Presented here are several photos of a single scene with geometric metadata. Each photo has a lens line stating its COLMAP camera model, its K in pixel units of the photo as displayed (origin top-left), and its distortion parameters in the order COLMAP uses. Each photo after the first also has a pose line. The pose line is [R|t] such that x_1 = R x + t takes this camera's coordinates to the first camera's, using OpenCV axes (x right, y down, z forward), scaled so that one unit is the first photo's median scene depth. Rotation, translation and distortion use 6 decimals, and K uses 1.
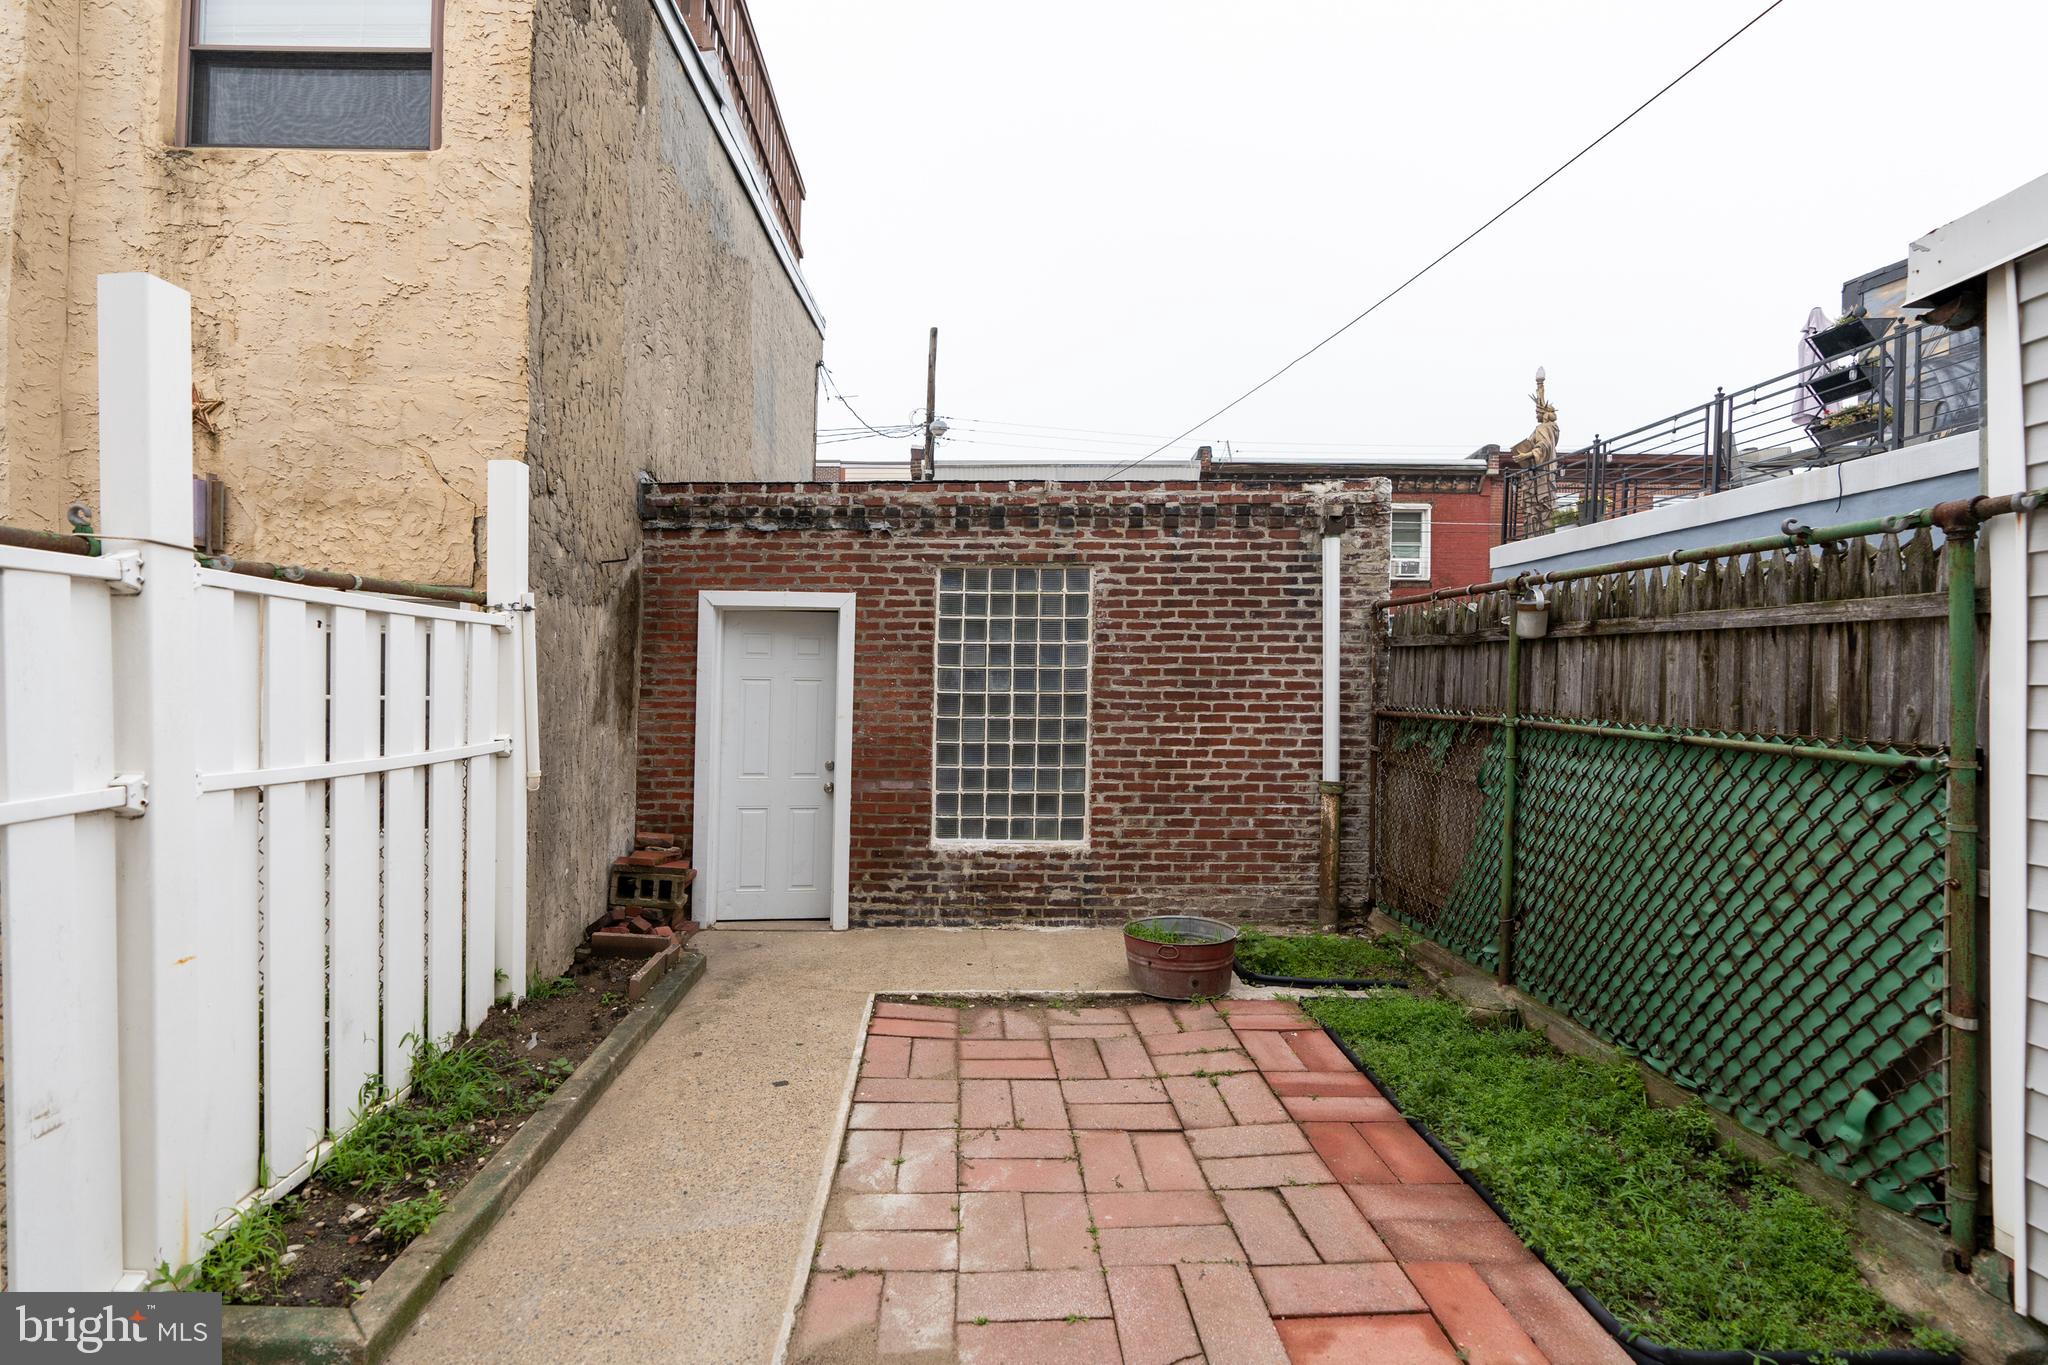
lens RADIAL K [[921.9, 0, 1024.0], [0, 921.9, 679.8], [0, 0, 1]] dist [-0.006189, 0.001802]
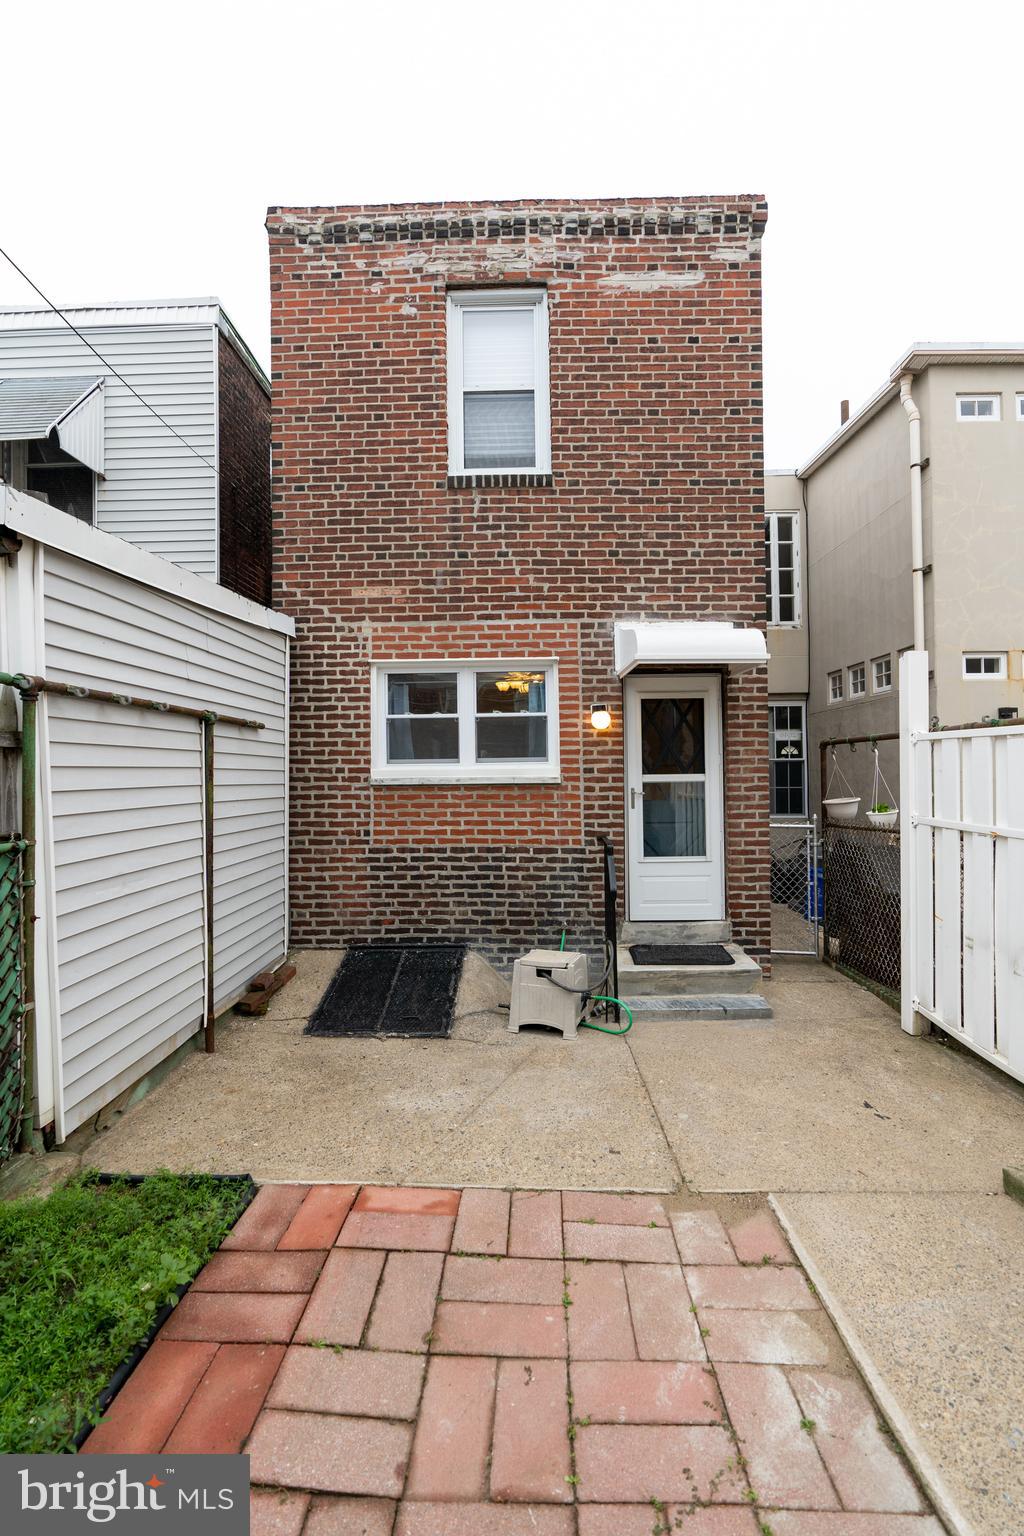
lens RADIAL K [[691.4, 0, 512.0], [0, 691.4, 768.0], [0, 0, 1]] dist [-0.006189, 0.001802]
pose [[-0.995397, 0.006811, 0.095596, 0.056100], [0.007511, 0.999948, 0.006964, -0.033656], [-0.095544, 0.007650, -0.995396, 1.761740]]
